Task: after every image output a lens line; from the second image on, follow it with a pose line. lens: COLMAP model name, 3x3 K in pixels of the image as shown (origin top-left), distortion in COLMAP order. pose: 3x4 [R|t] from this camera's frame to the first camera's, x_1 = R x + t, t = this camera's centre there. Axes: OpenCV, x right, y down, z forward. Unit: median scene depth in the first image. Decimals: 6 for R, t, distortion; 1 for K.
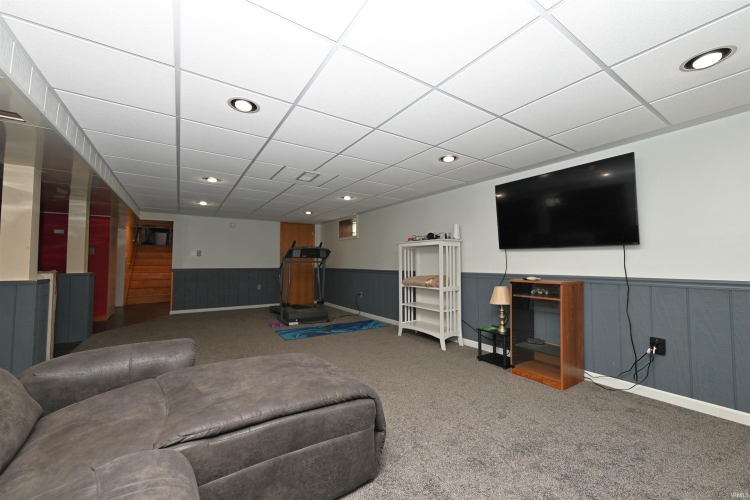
lens RADIAL K [[300.3, 0, 375.4], [0, 300.3, 248.8], [0, 0, 1]] dist [0.002488, 0.000124]
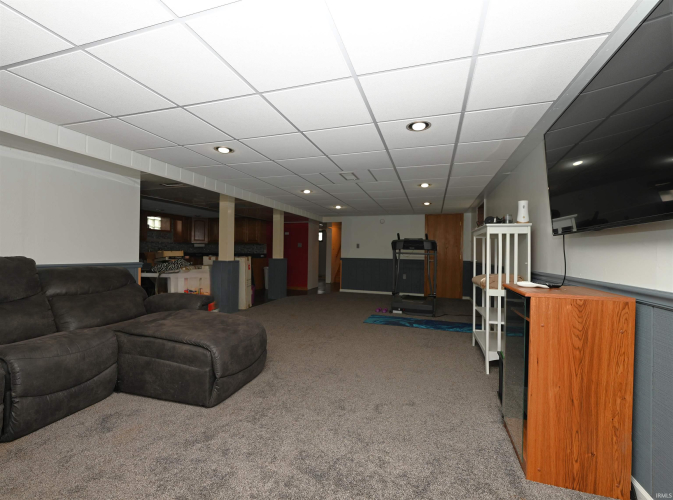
lens RADIAL K [[302.1, 0, 335.0], [0, 302.1, 252.1], [0, 0, 1]] dist [-0.000352, -0.000024]
pose [[0.623147, 0.010420, -0.782035, 0.422736], [0.018973, 0.999416, 0.028434, 0.004397], [0.781875, -0.032556, 0.622585, 0.176256]]
